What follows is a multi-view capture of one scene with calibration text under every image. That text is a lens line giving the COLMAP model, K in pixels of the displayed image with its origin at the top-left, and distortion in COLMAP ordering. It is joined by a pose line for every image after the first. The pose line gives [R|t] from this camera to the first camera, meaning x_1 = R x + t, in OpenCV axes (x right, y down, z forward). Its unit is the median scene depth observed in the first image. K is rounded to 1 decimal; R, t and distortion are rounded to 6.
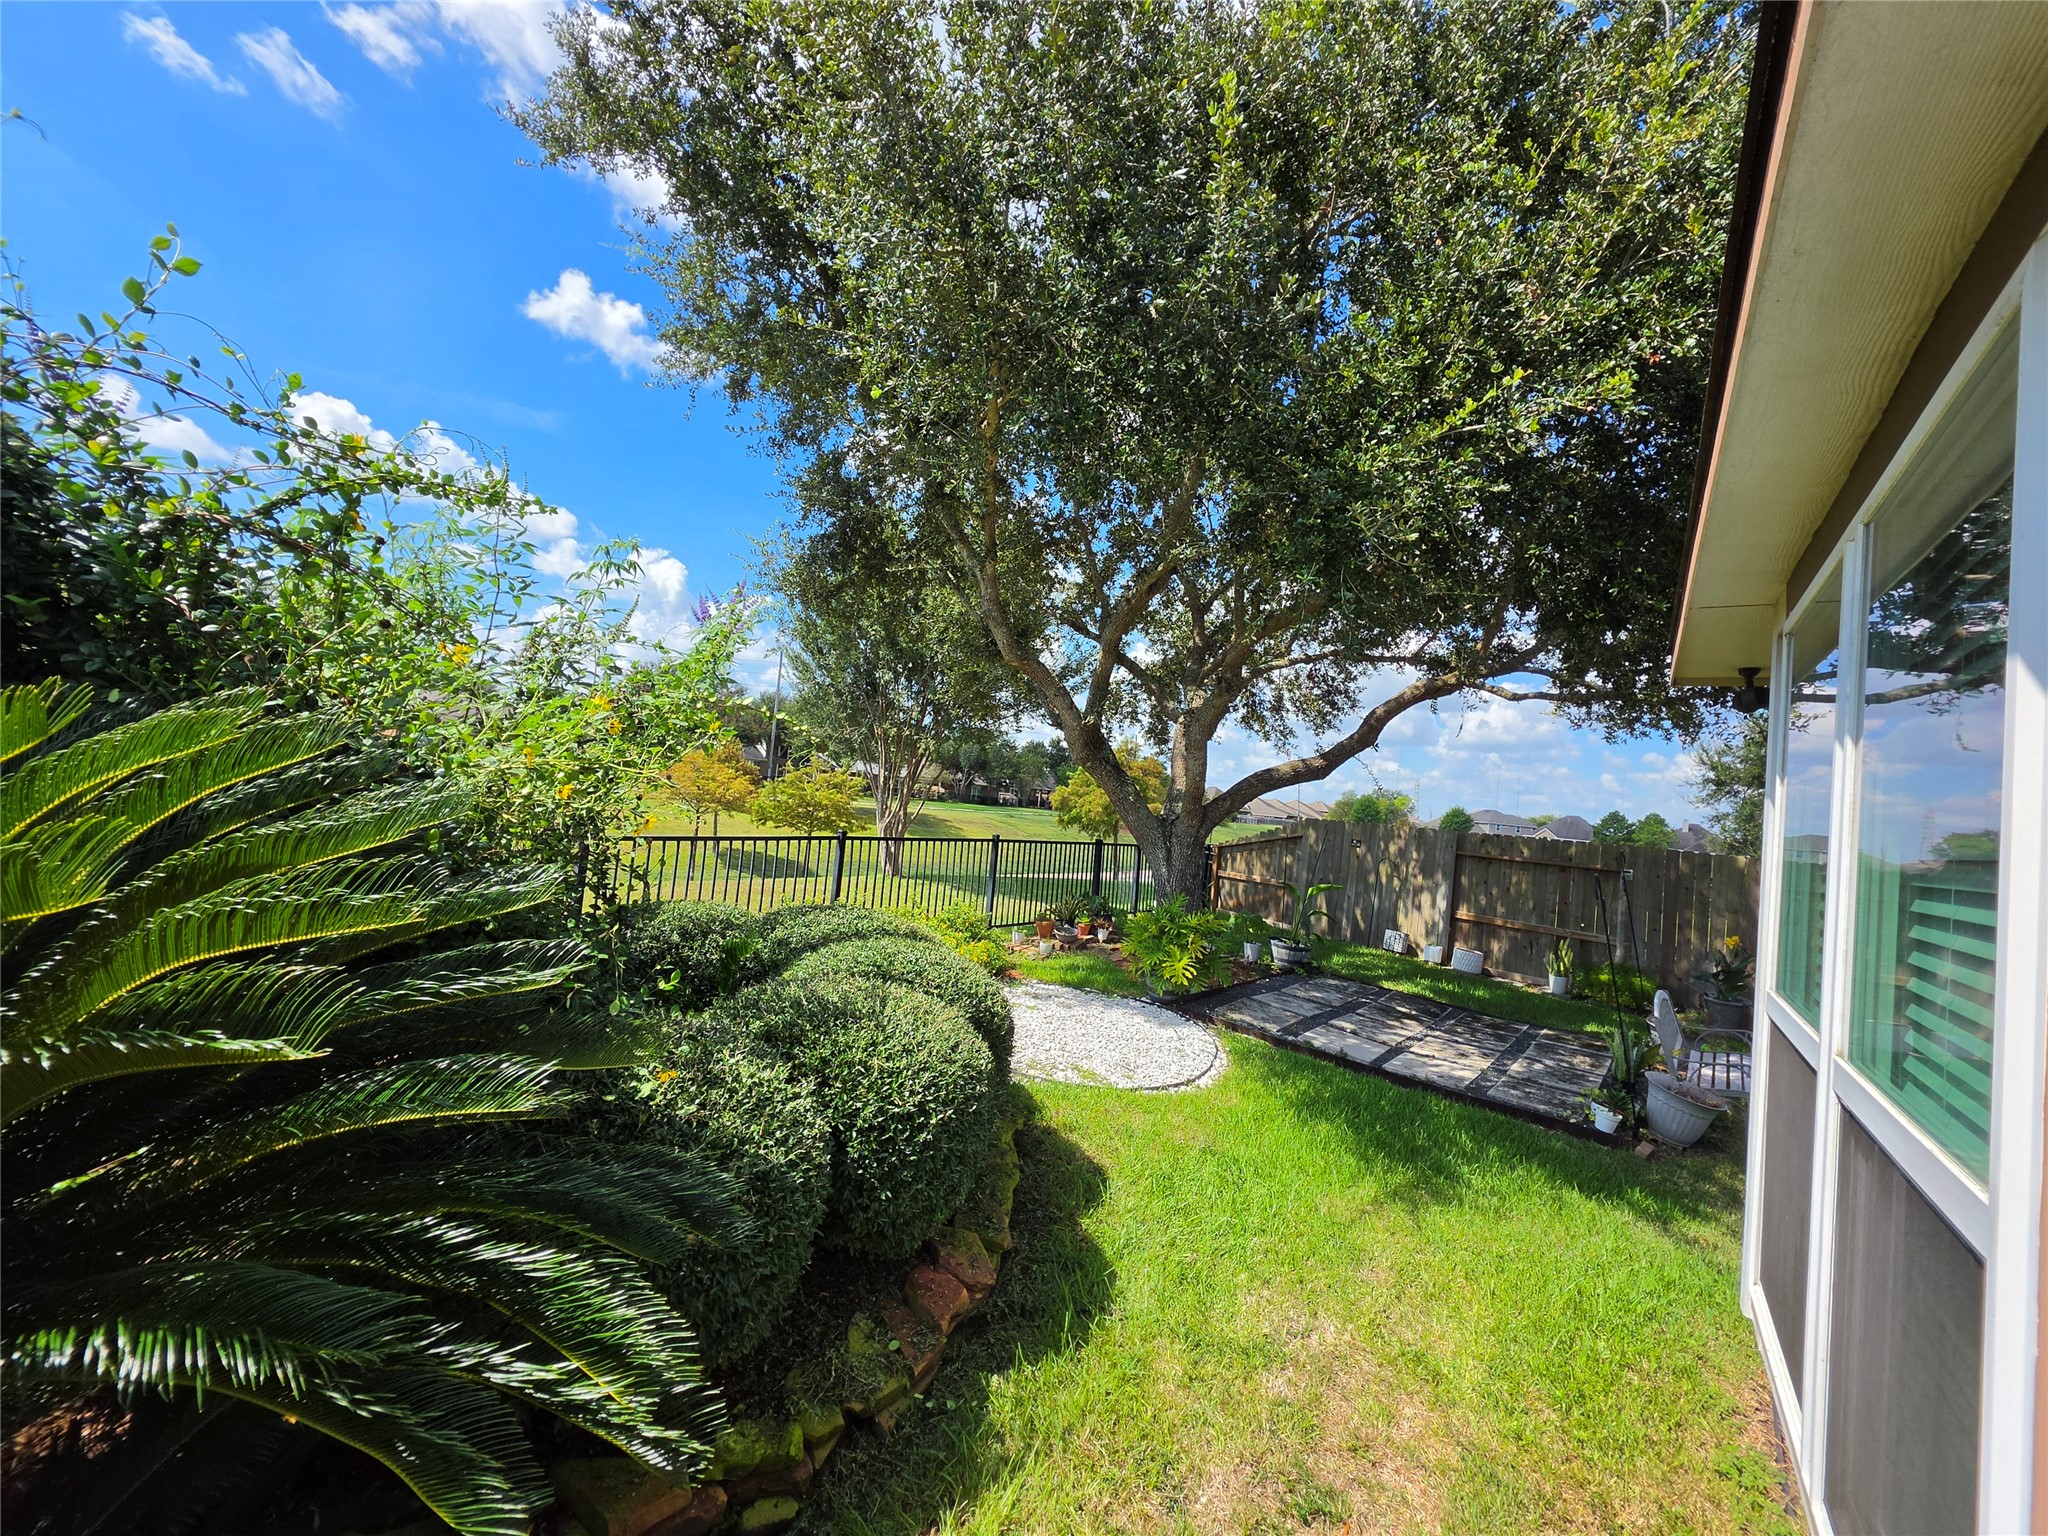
lens RADIAL K [[796.3, 0, 1026.6], [0, 796.3, 760.5], [0, 0, 1]] dist [-0.011000, -0.000063]
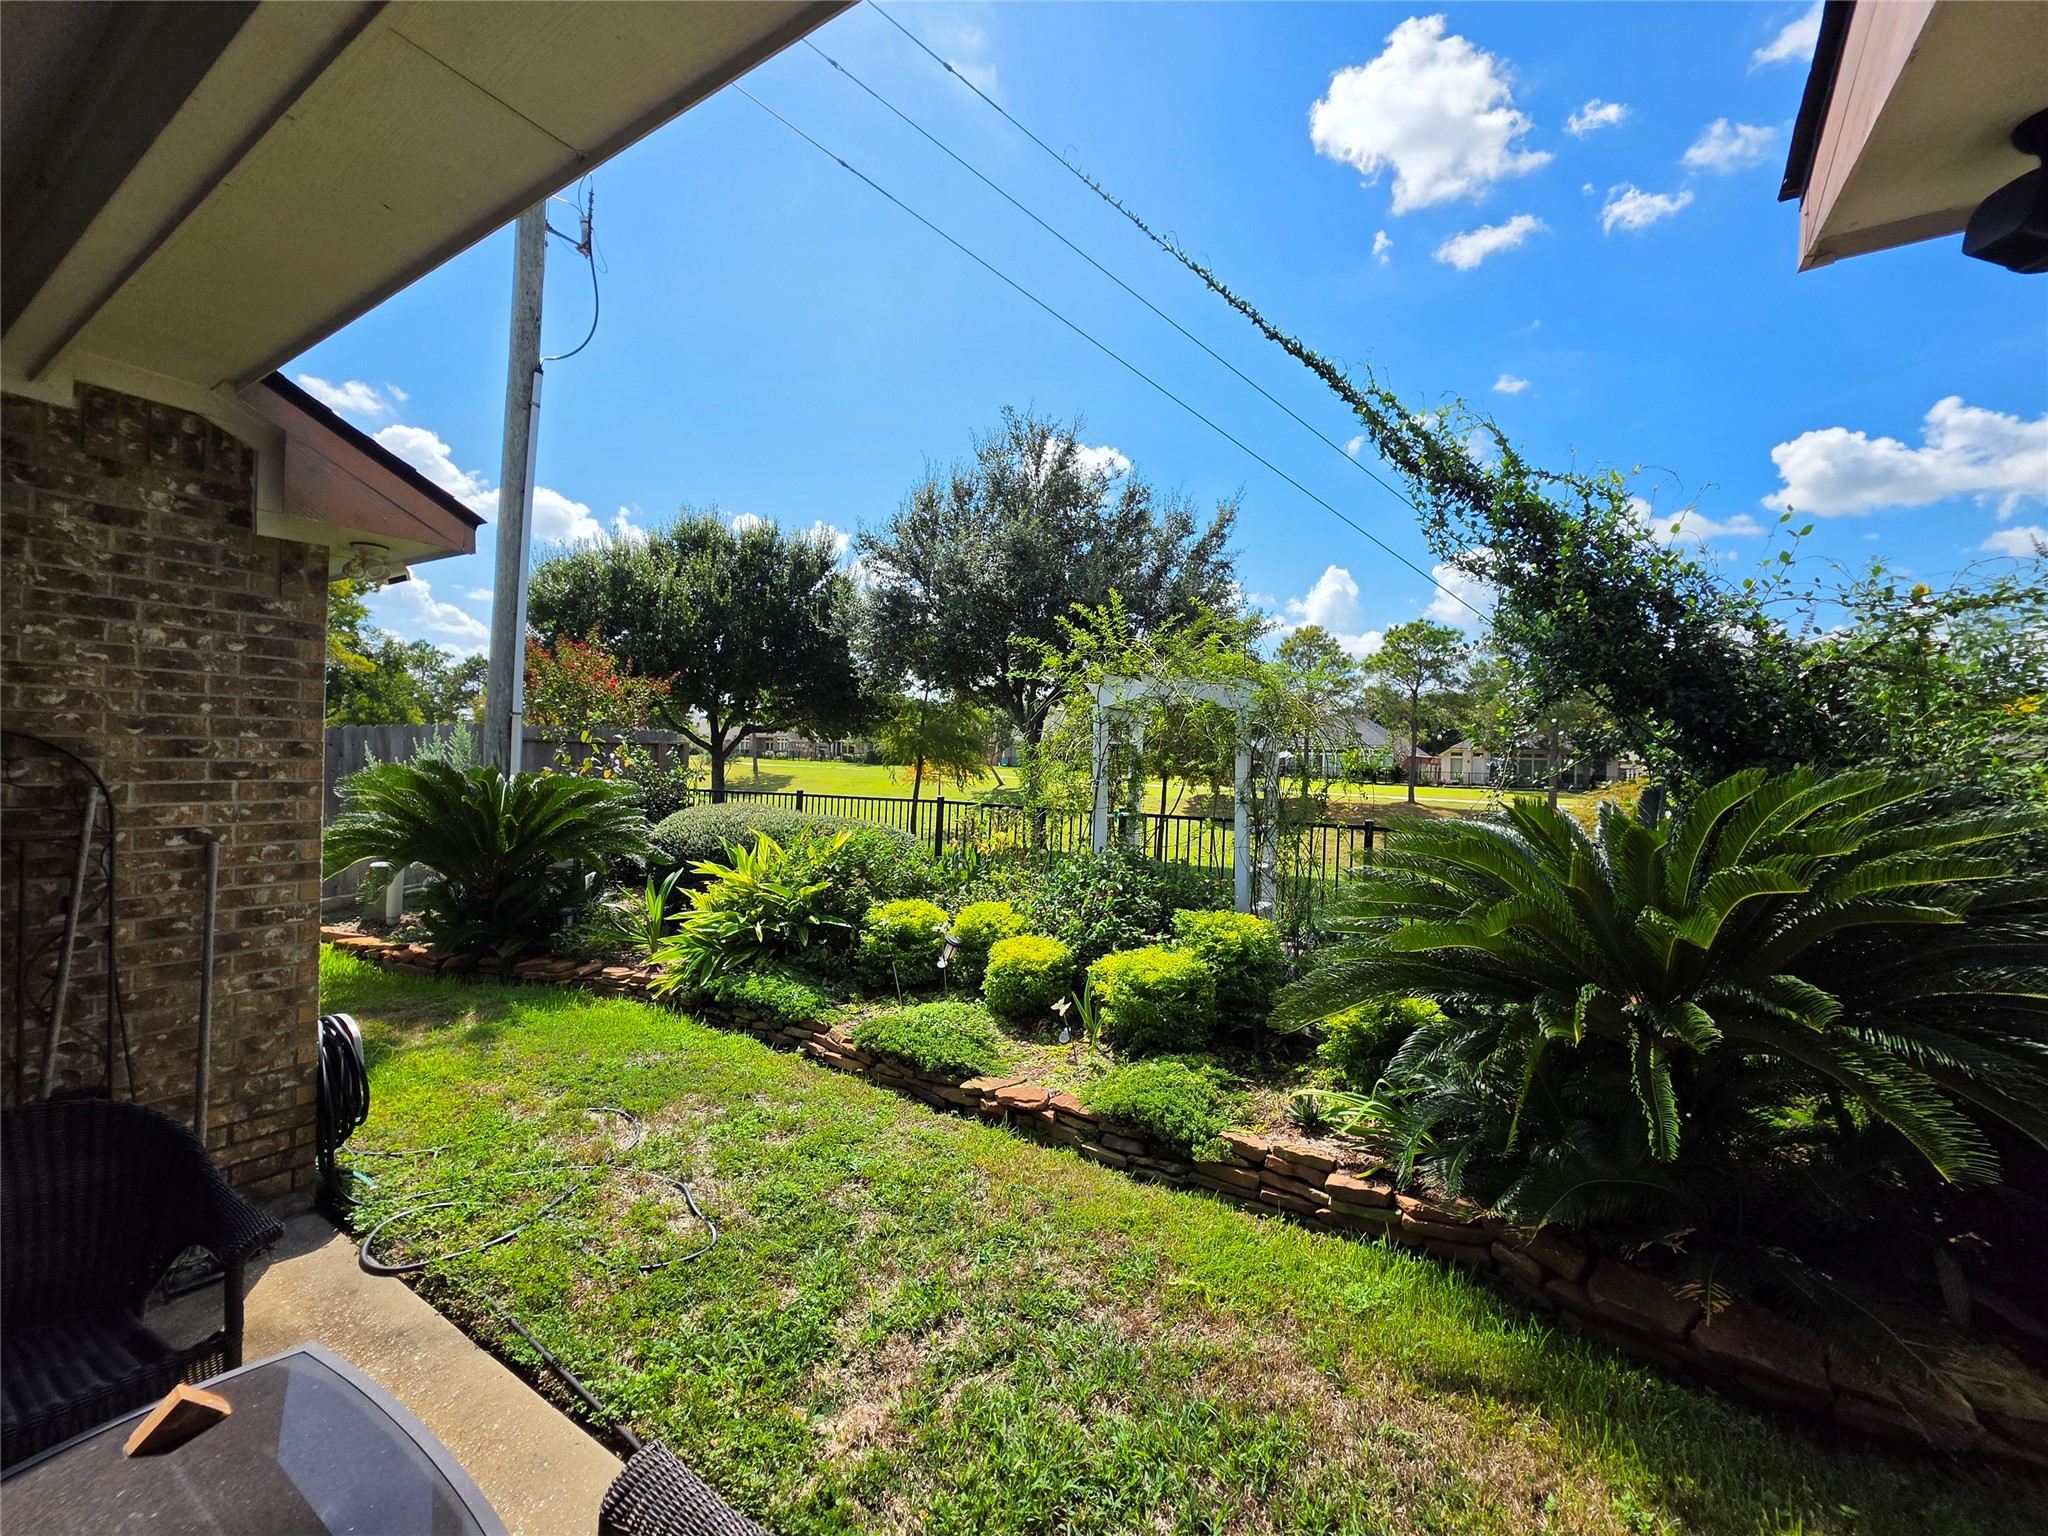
lens RADIAL K [[841.9, 0, 1011.7], [0, 841.9, 762.7], [0, 0, 1]] dist [-0.002337, -0.000197]
pose [[0.060738, -0.085685, -0.994469, 0.696505], [0.026754, 0.996090, -0.084191, 0.027589], [0.997795, -0.021492, 0.062792, -0.952908]]
